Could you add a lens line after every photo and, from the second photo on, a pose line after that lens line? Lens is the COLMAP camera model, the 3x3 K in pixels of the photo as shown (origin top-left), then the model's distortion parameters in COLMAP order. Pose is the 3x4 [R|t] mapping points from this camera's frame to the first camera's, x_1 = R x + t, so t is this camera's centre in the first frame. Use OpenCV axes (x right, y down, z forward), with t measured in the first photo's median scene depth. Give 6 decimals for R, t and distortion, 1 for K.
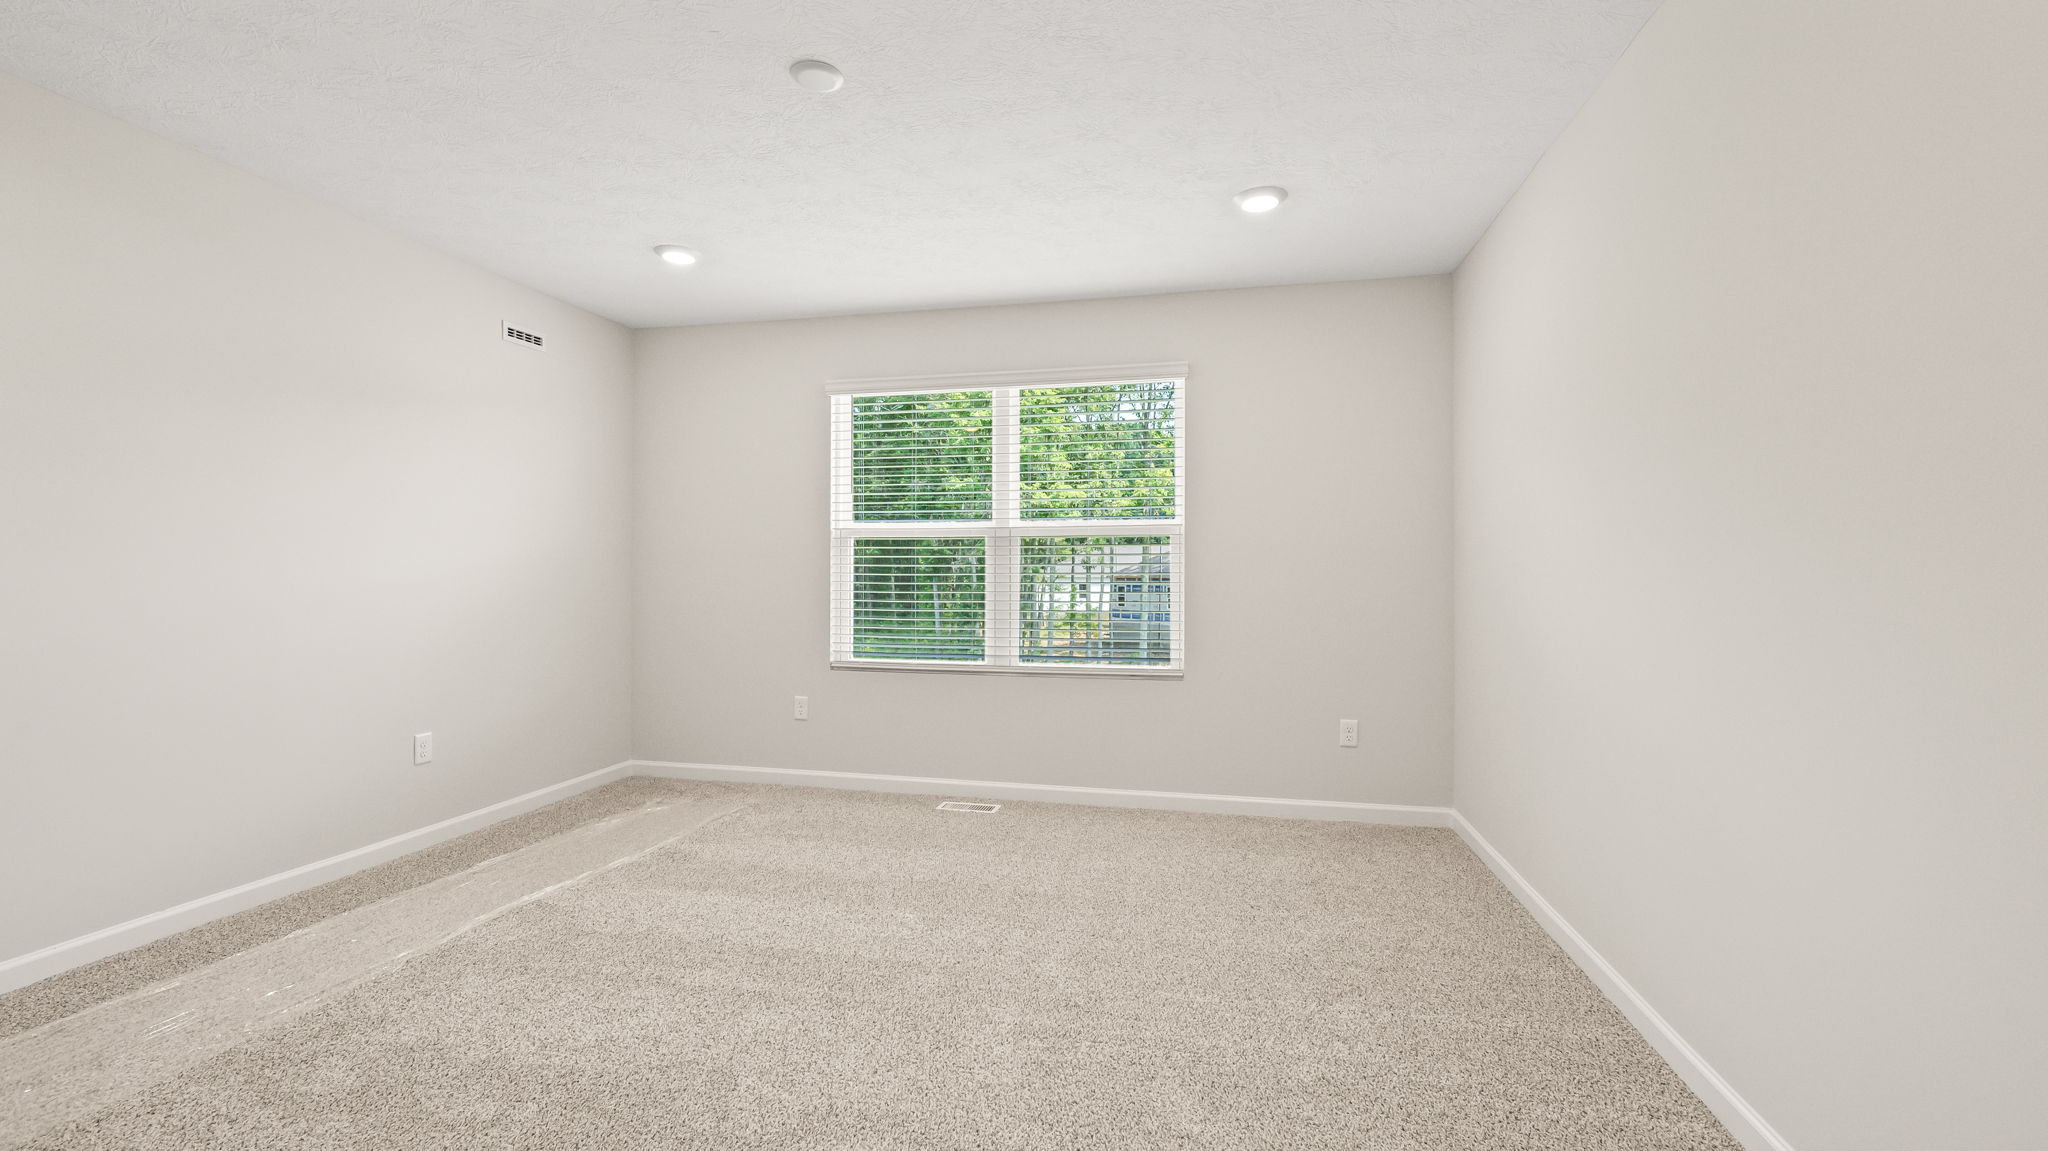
lens RADIAL K [[873.9, 0, 1030.9], [0, 873.9, 566.8], [0, 0, 1]] dist [0.009162, -0.000571]
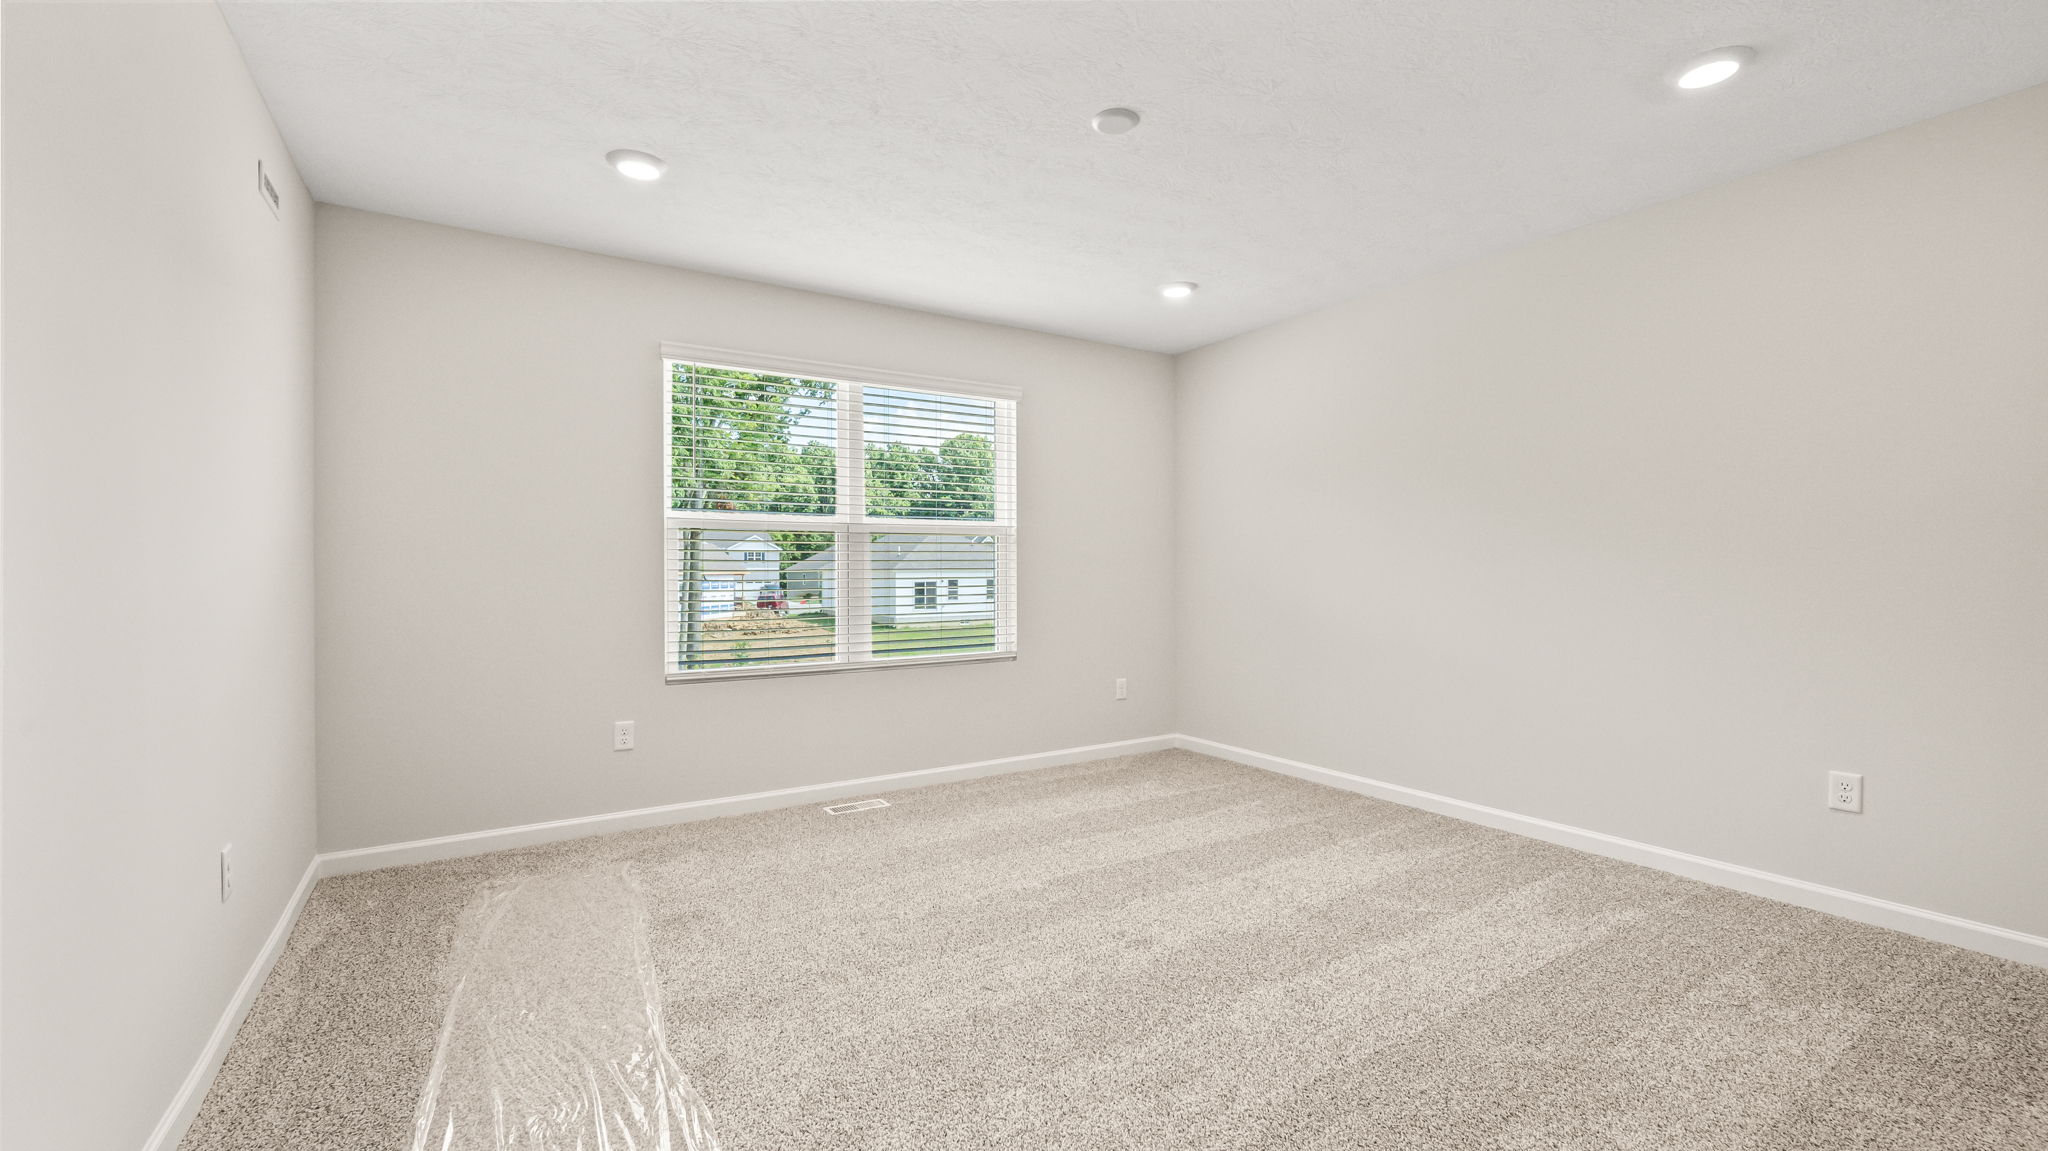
lens RADIAL K [[873.9, 0, 1036.2], [0, 873.9, 573.2], [0, 0, 1]] dist [0.009162, -0.000571]
pose [[0.698961, -0.009151, 0.715101, -0.612075], [-0.000308, 0.999914, 0.013097, -0.001878], [-0.715160, -0.009374, 0.698898, 0.161652]]
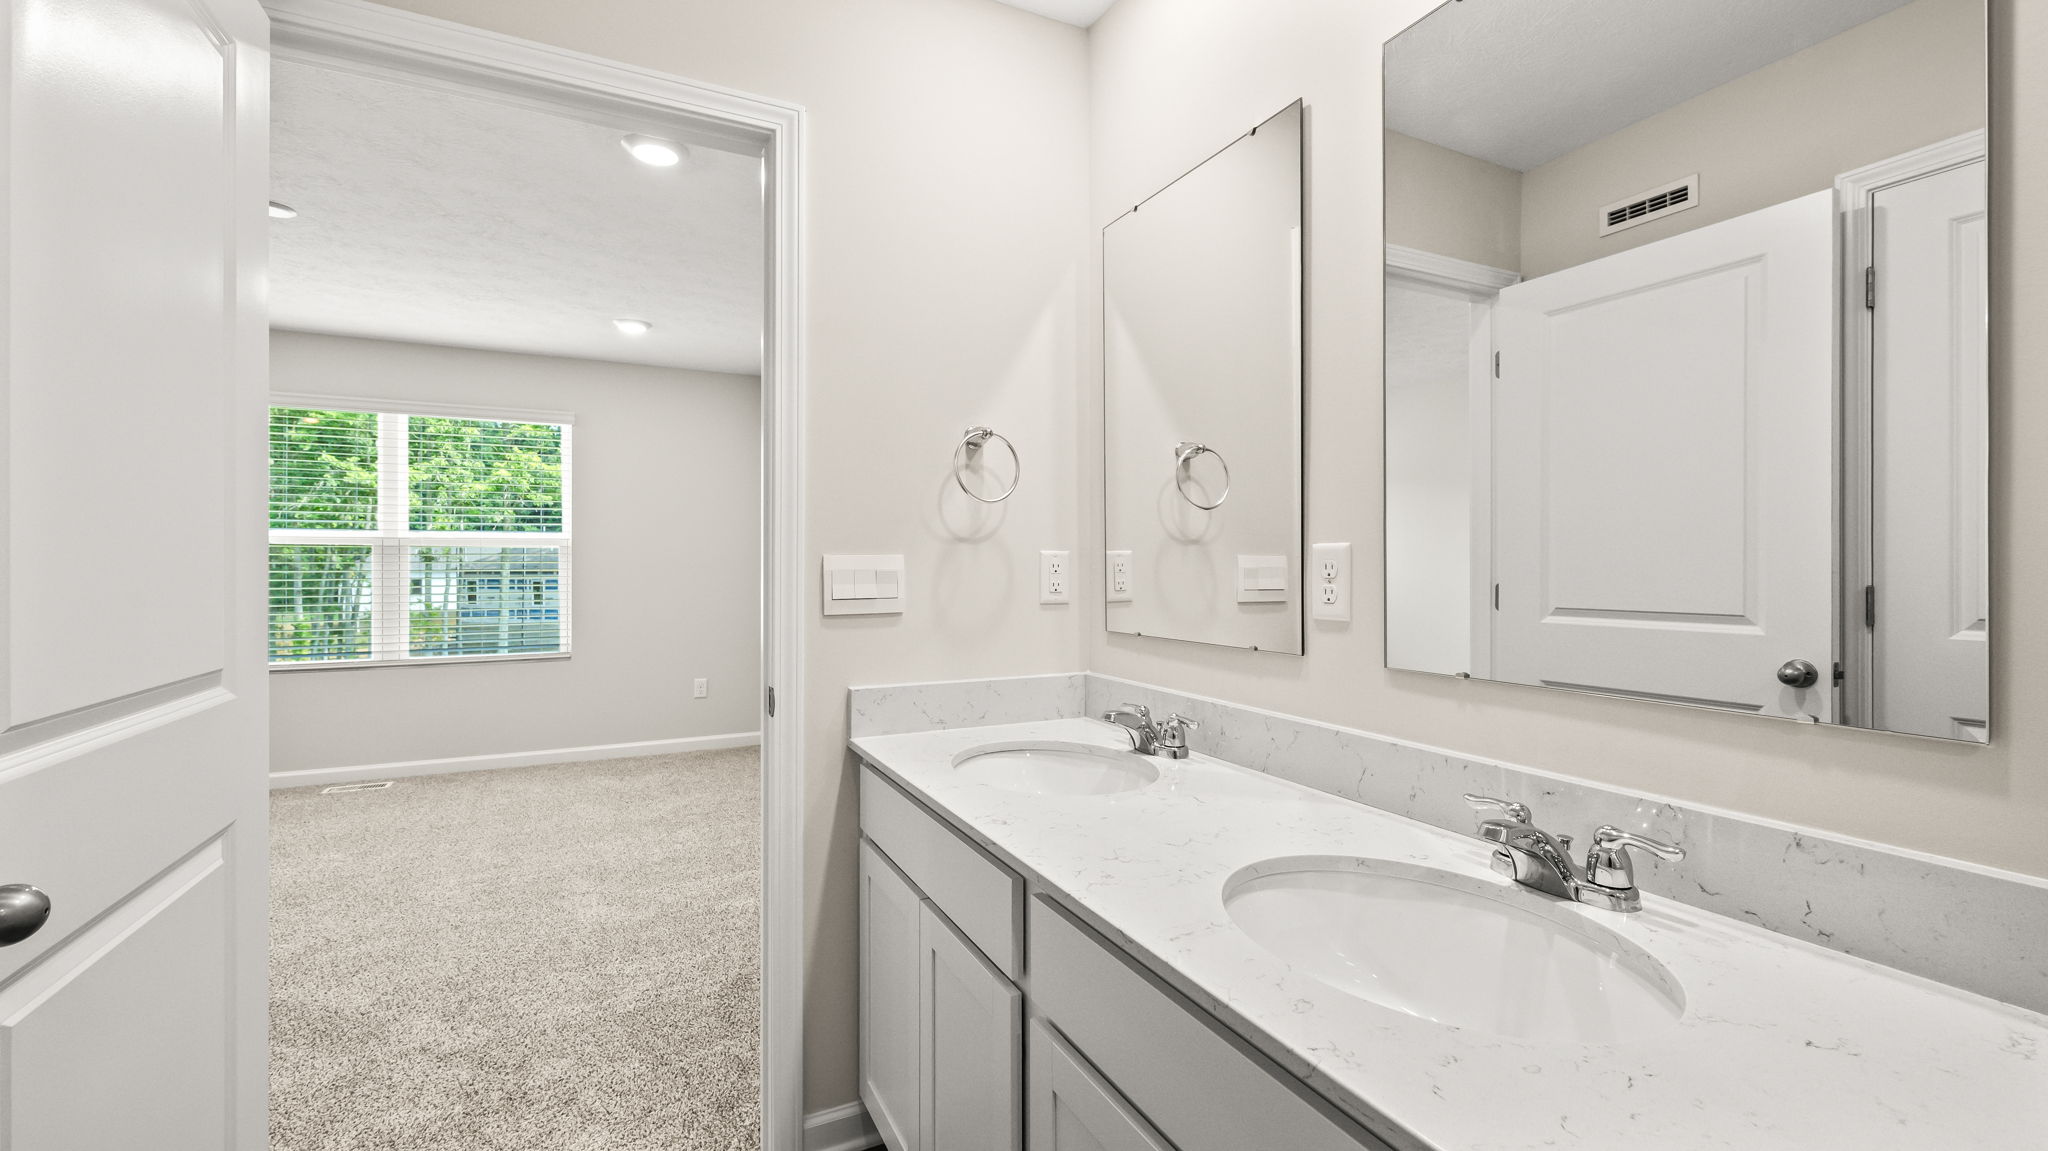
lens RADIAL K [[873.9, 0, 1026.8], [0, 873.9, 562.9], [0, 0, 1]] dist [0.009162, -0.000571]
pose [[0.783627, -0.001962, 0.621228, -0.097203], [-0.001498, 0.999986, 0.005048, -0.020608], [-0.621230, -0.004886, 0.783613, -0.410067]]
